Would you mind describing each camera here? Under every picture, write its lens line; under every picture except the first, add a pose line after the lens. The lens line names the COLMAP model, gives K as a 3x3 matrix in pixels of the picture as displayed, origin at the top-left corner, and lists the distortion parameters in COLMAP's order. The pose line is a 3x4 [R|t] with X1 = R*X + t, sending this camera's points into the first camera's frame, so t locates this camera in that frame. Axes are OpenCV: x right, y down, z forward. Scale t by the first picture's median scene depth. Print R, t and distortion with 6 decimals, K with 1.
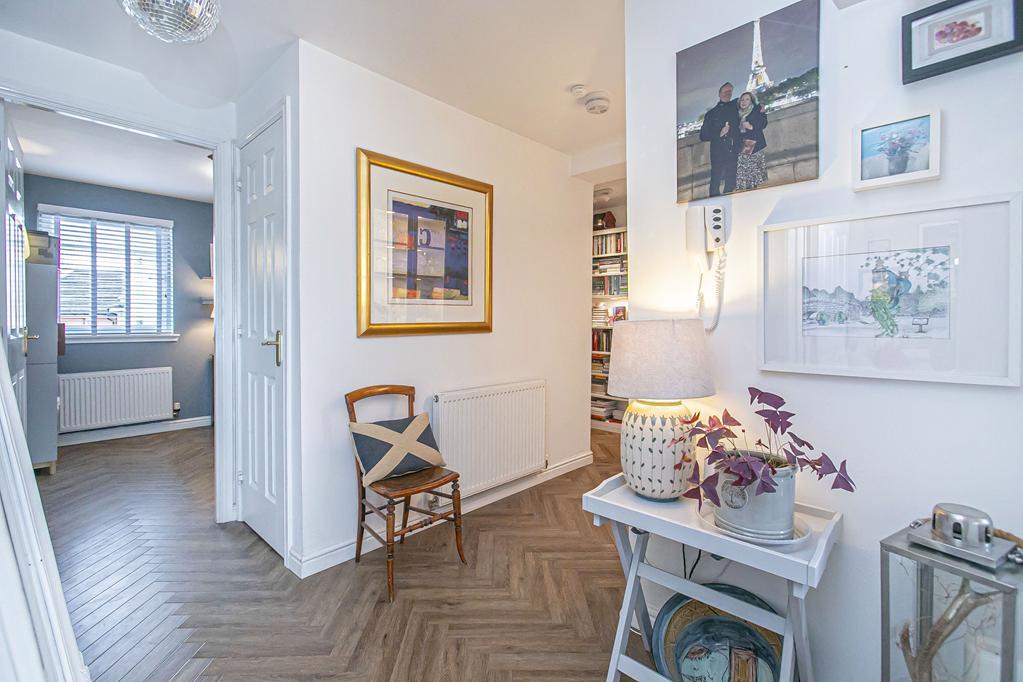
lens RADIAL K [[467.5, 0, 513.7], [0, 467.5, 325.7], [0, 0, 1]] dist [-0.002343, 0.008672]
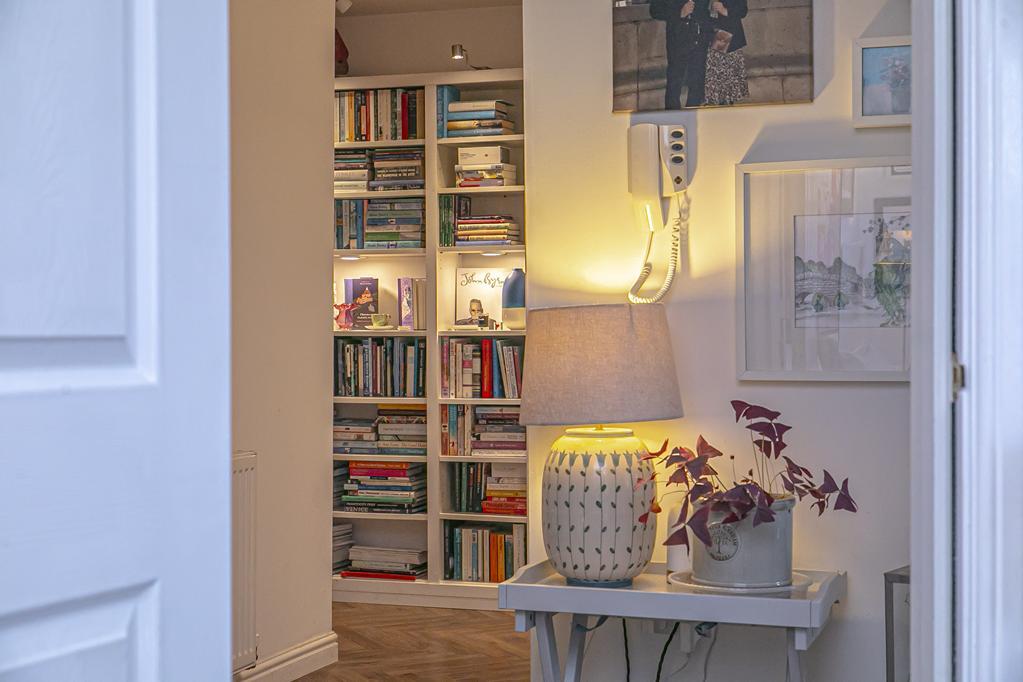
lens RADIAL K [[1710.4, 0, 507.2], [0, 1710.4, 337.5], [0, 0, 1]] dist [0.093703, 0.000000]
pose [[0.913920, -0.007189, 0.405831, -0.796831], [0.008790, 0.999959, -0.002080, 0.037820], [-0.405800, 0.005468, 0.913946, -1.139309]]
